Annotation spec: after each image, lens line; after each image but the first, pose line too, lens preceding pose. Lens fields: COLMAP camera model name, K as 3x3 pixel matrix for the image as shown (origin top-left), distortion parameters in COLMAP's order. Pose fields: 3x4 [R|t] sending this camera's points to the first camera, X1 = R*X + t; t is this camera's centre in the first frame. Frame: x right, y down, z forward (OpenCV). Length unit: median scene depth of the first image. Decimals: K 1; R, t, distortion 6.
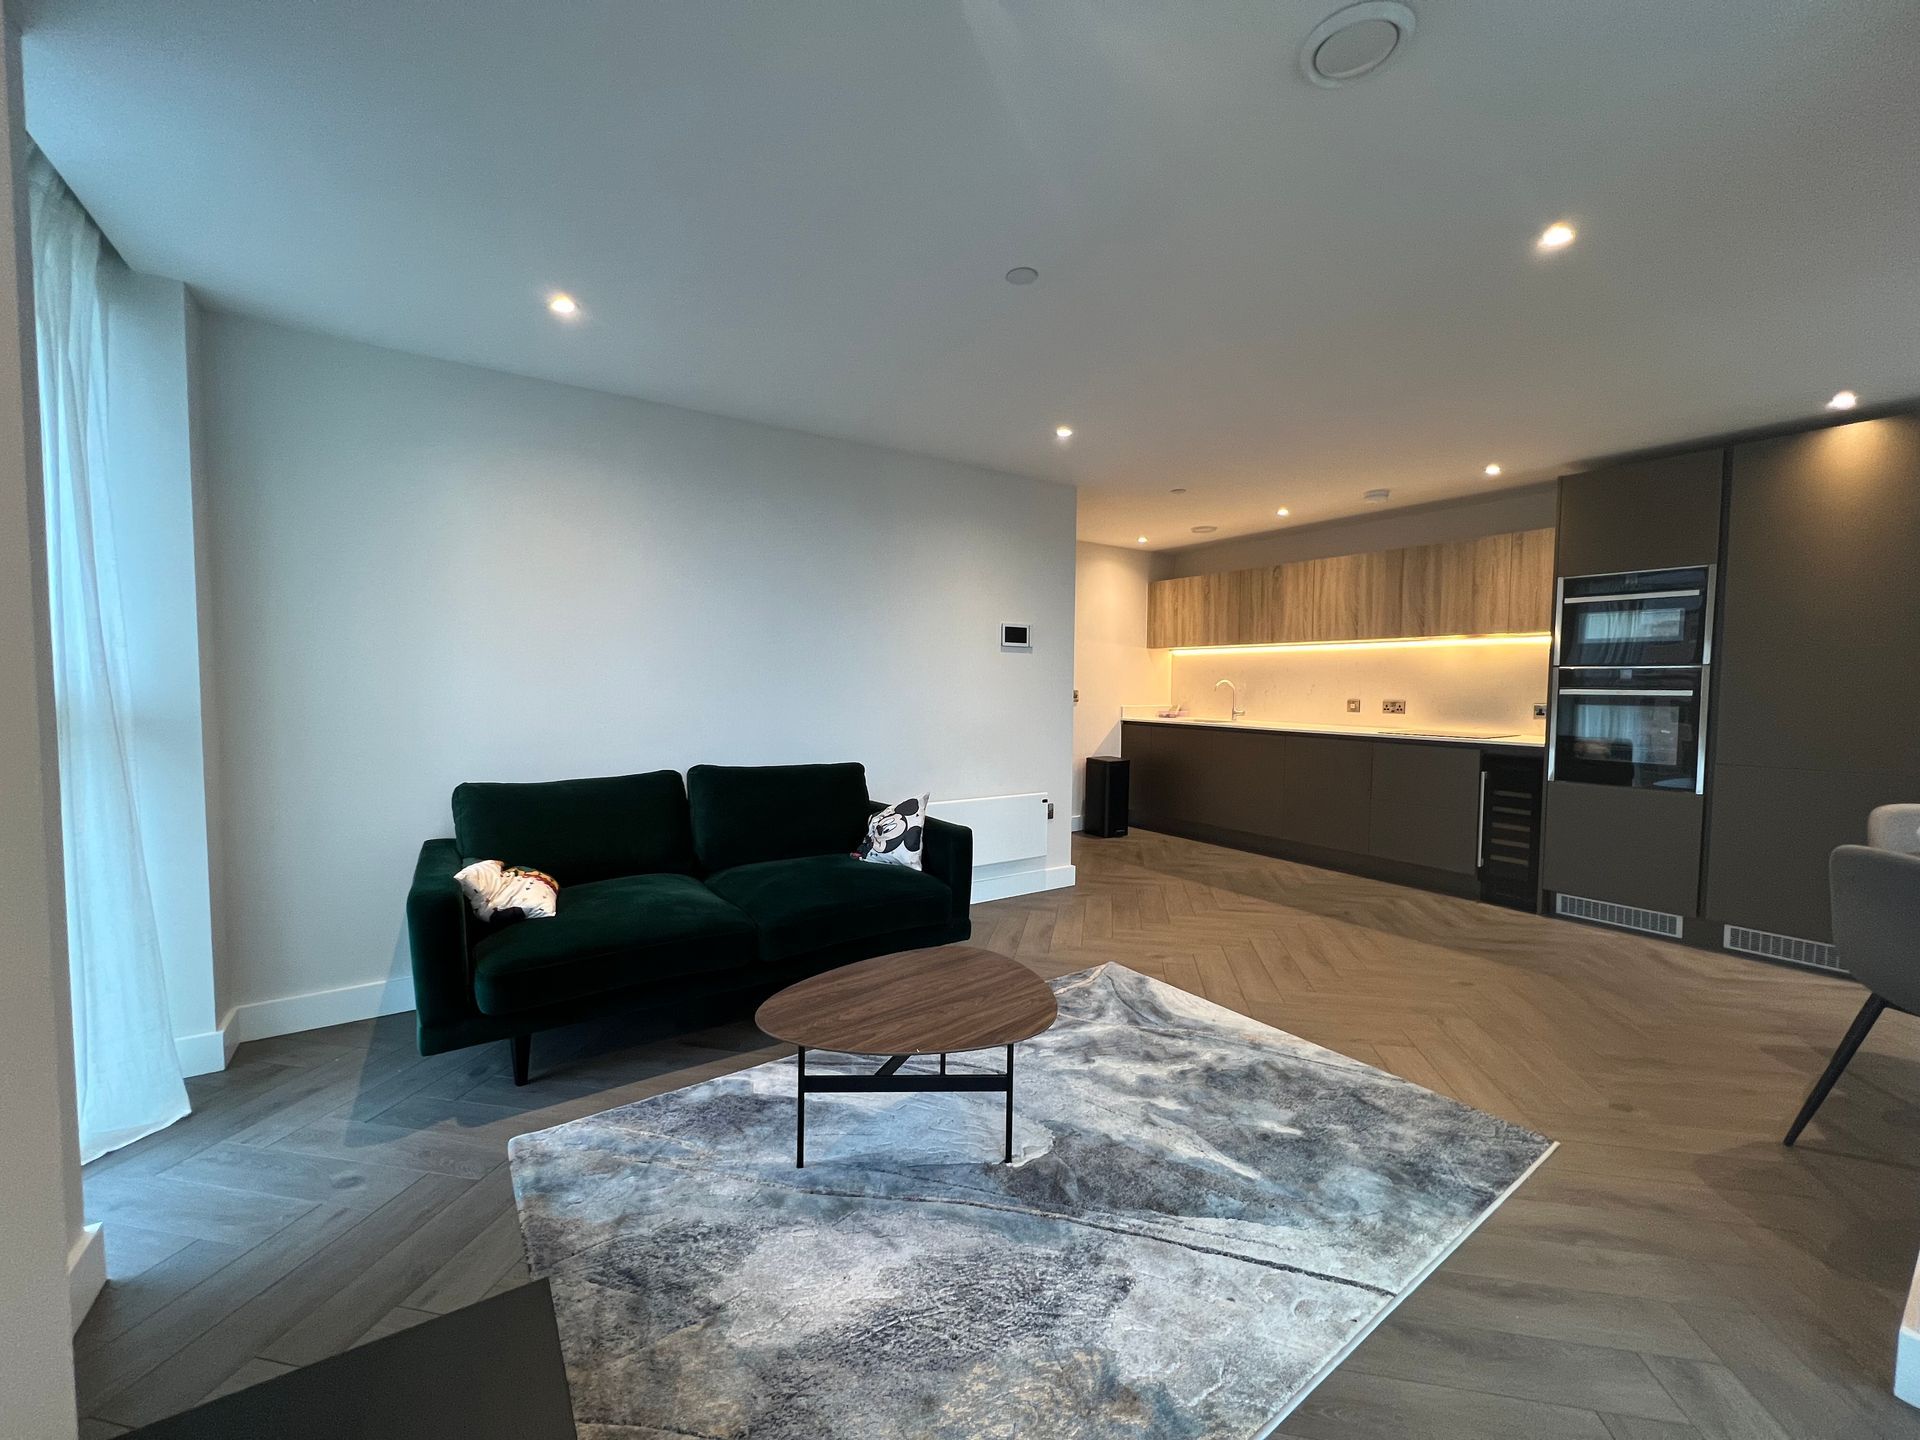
lens RADIAL K [[765.3, 0, 960.0], [0, 765.3, 720.0], [0, 0, 1]] dist [-0.000401, -0.000225]
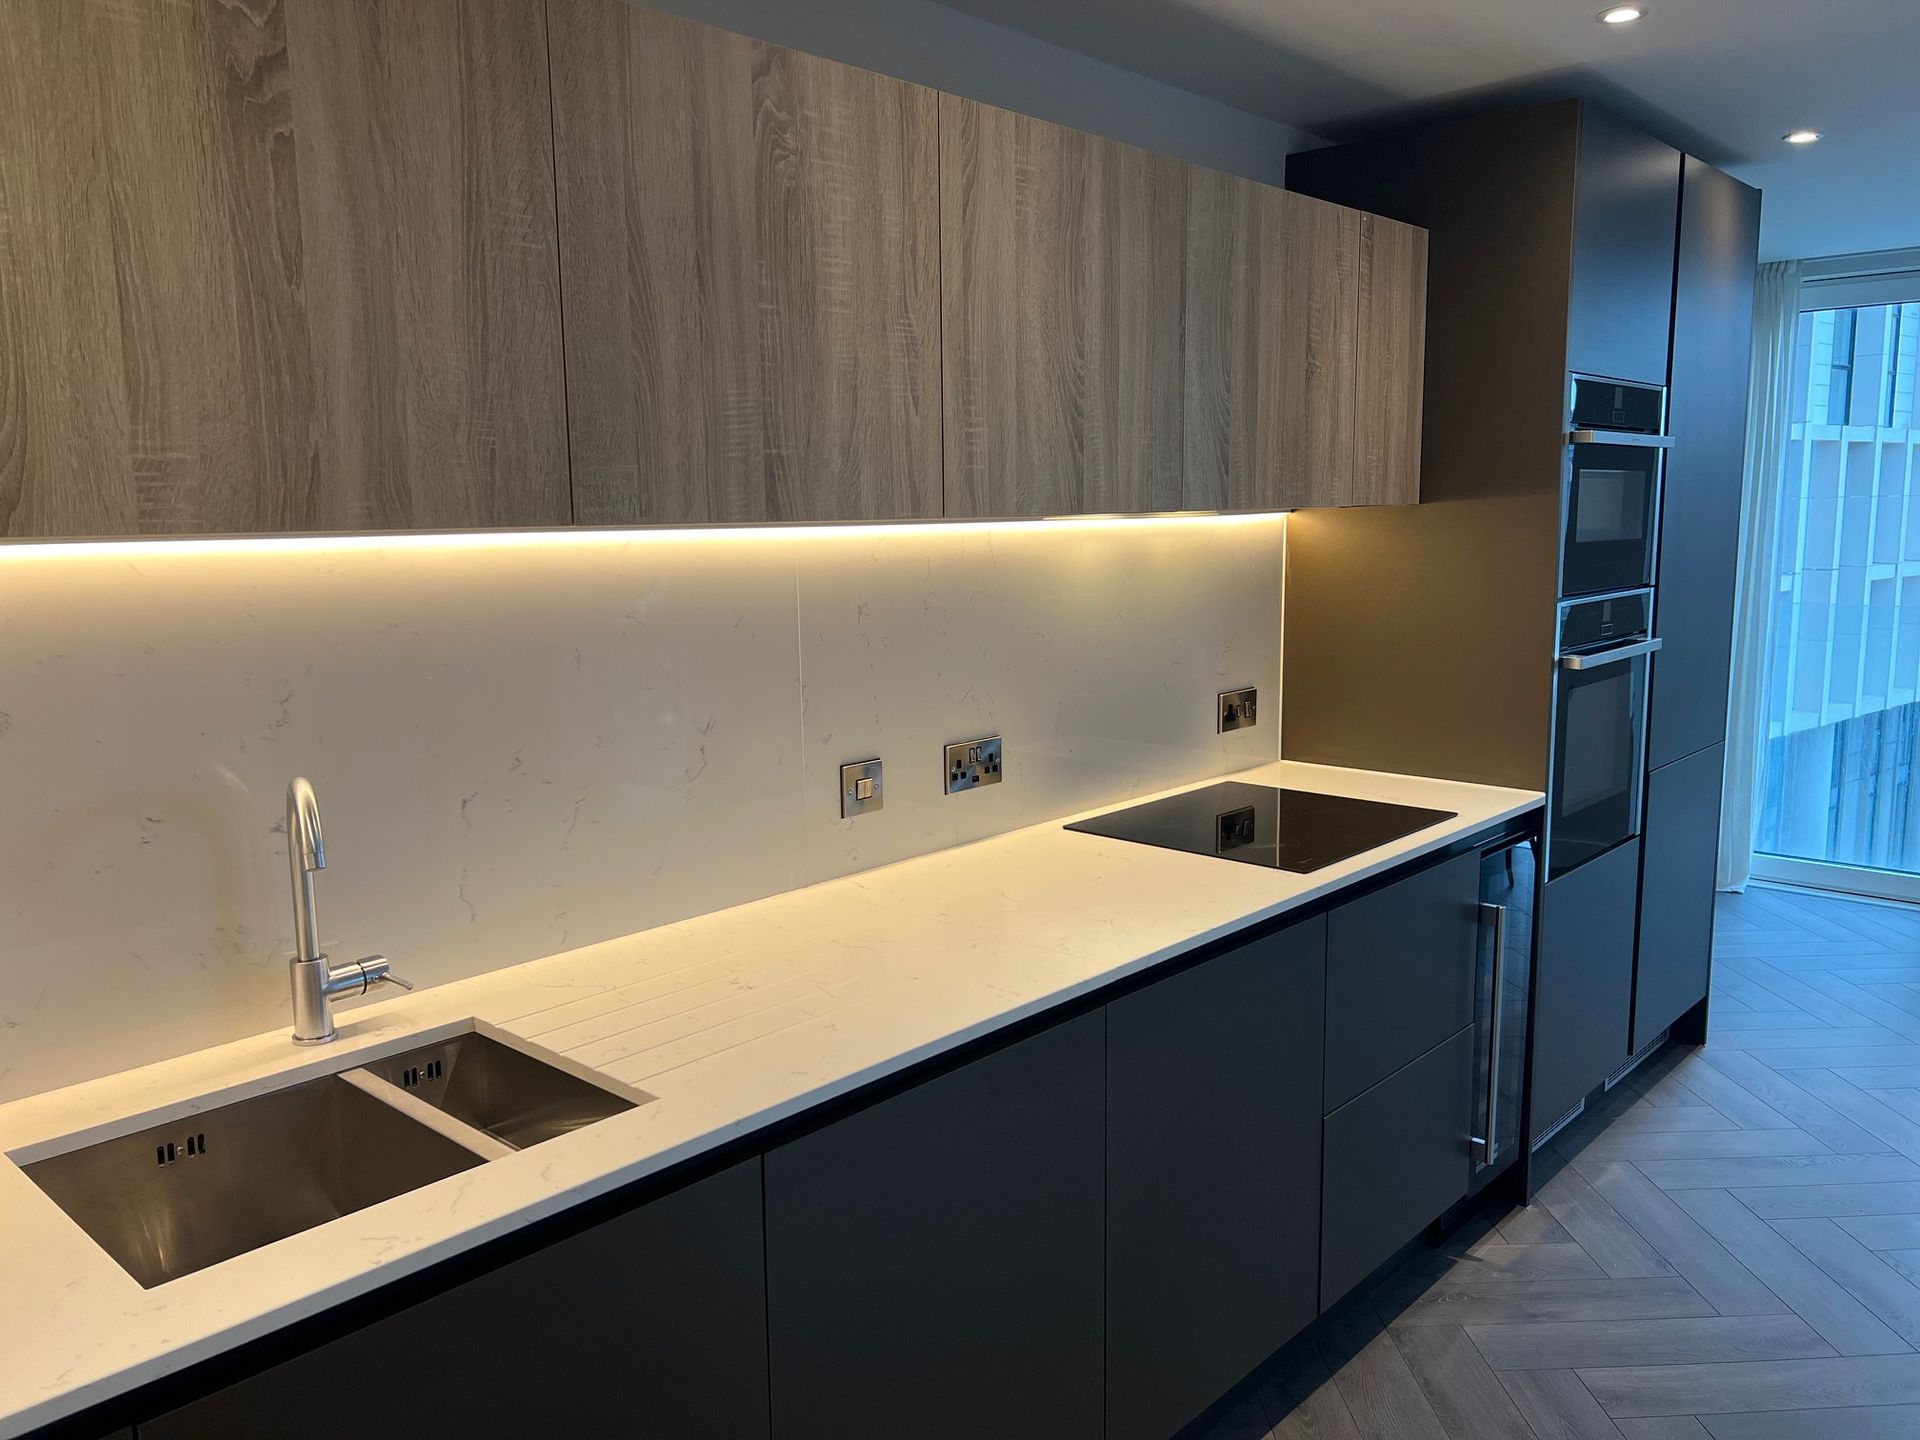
lens RADIAL K [[1430.4, 0, 960.0], [0, 1430.4, 720.0], [0, 0, 1]] dist [0.058005, -0.061391]
pose [[-0.225771, -0.151840, 0.962275, 0.126071], [0.057367, 0.983992, 0.168726, -0.162204], [-0.972490, 0.093296, -0.213446, 1.552476]]
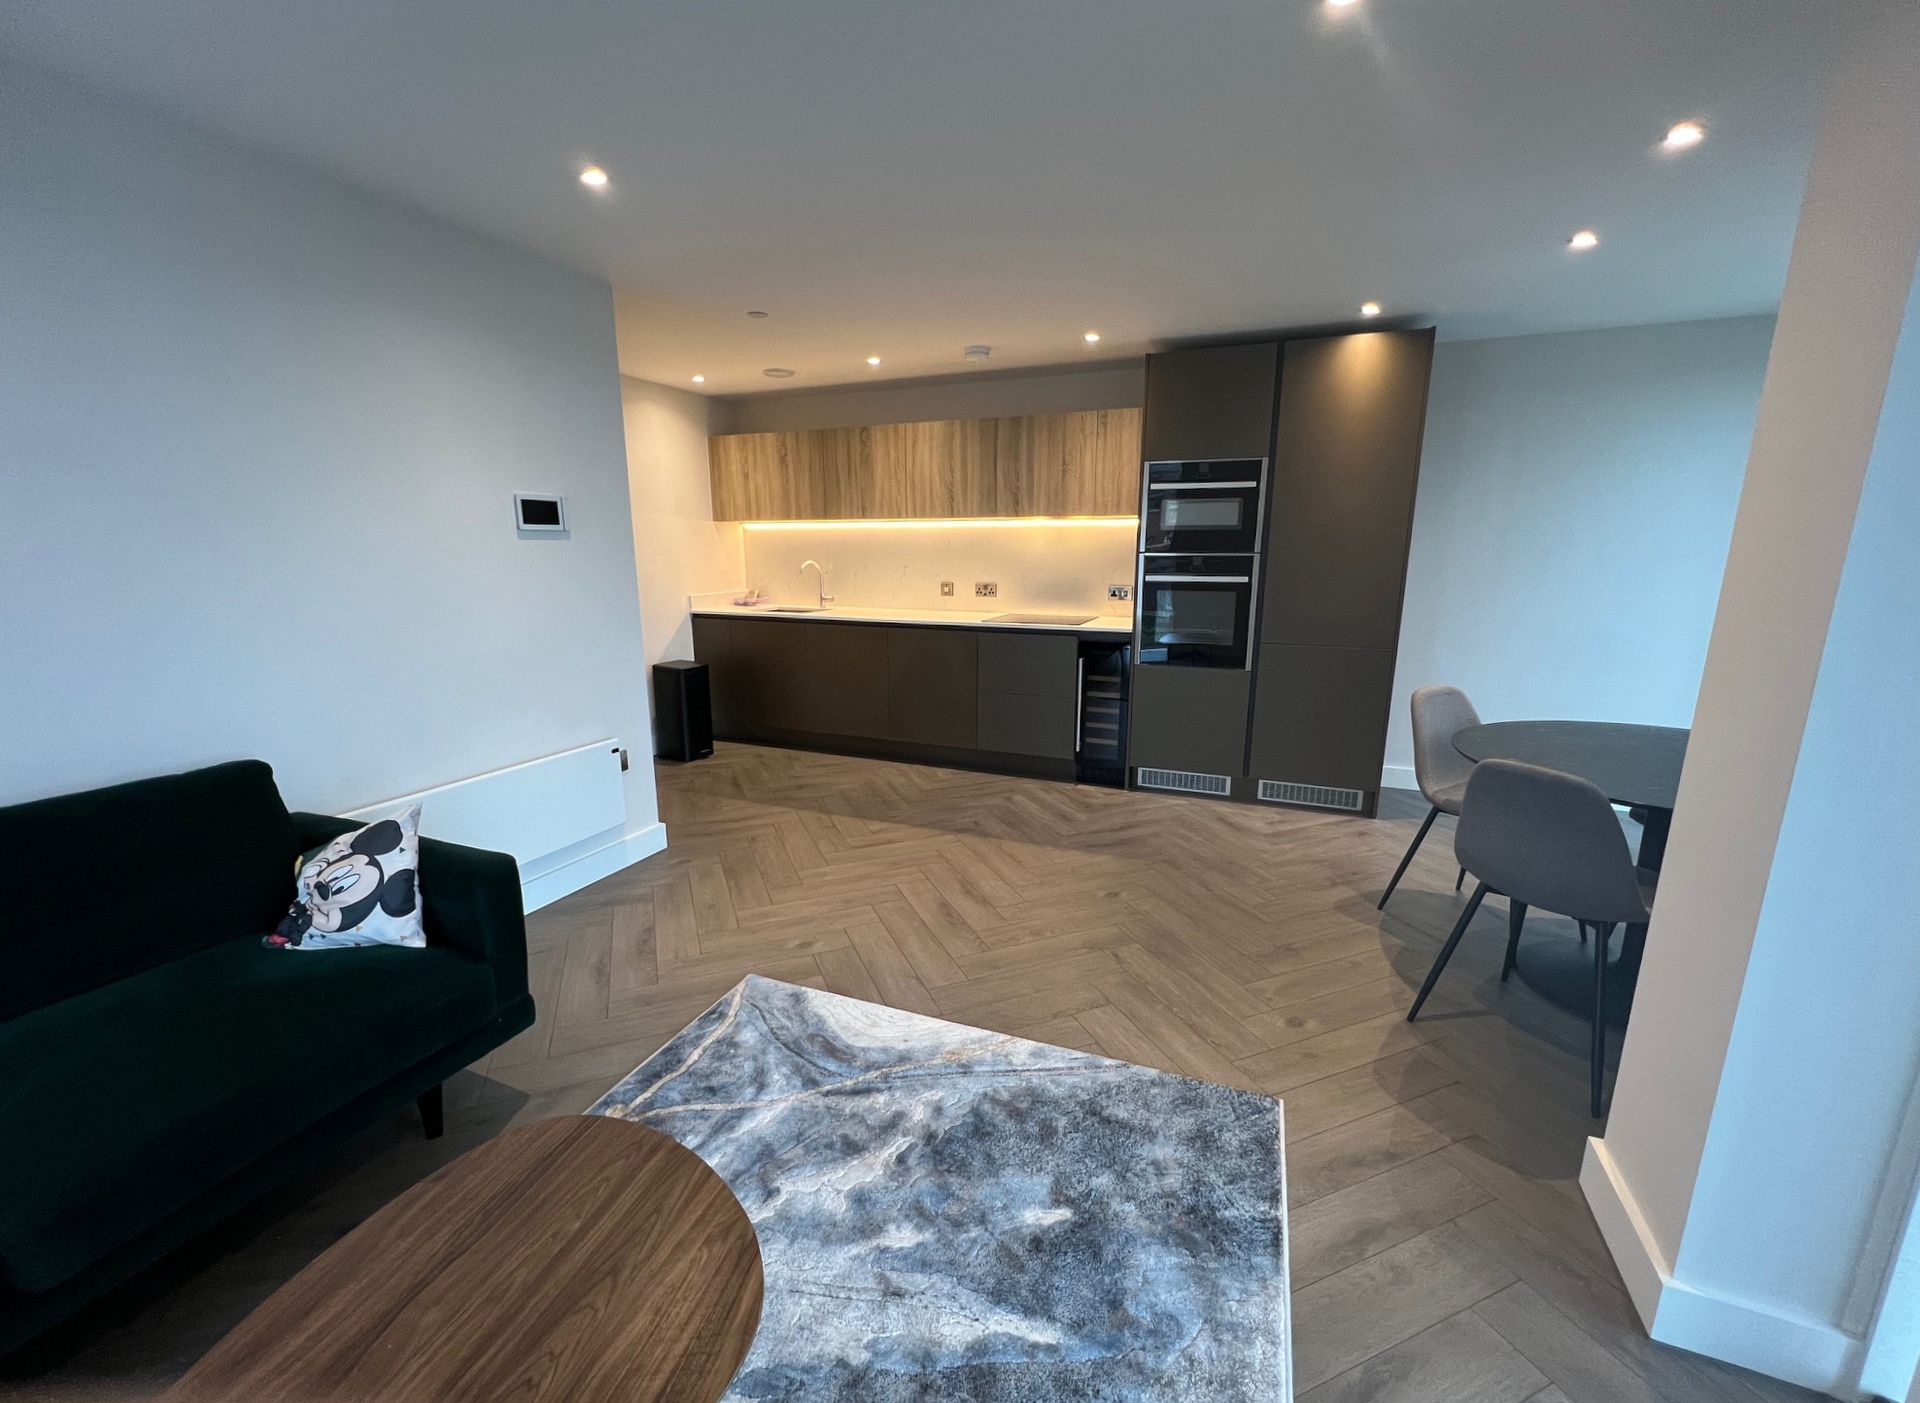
lens RADIAL K [[778.4, 0, 955.9], [0, 778.4, 715.3], [0, 0, 1]] dist [-0.003141, -0.000348]
pose [[0.840068, -0.125551, 0.527752, -0.001416], [0.034238, 0.983181, 0.179397, -0.054097], [-0.541399, -0.132637, 0.830238, 0.261439]]
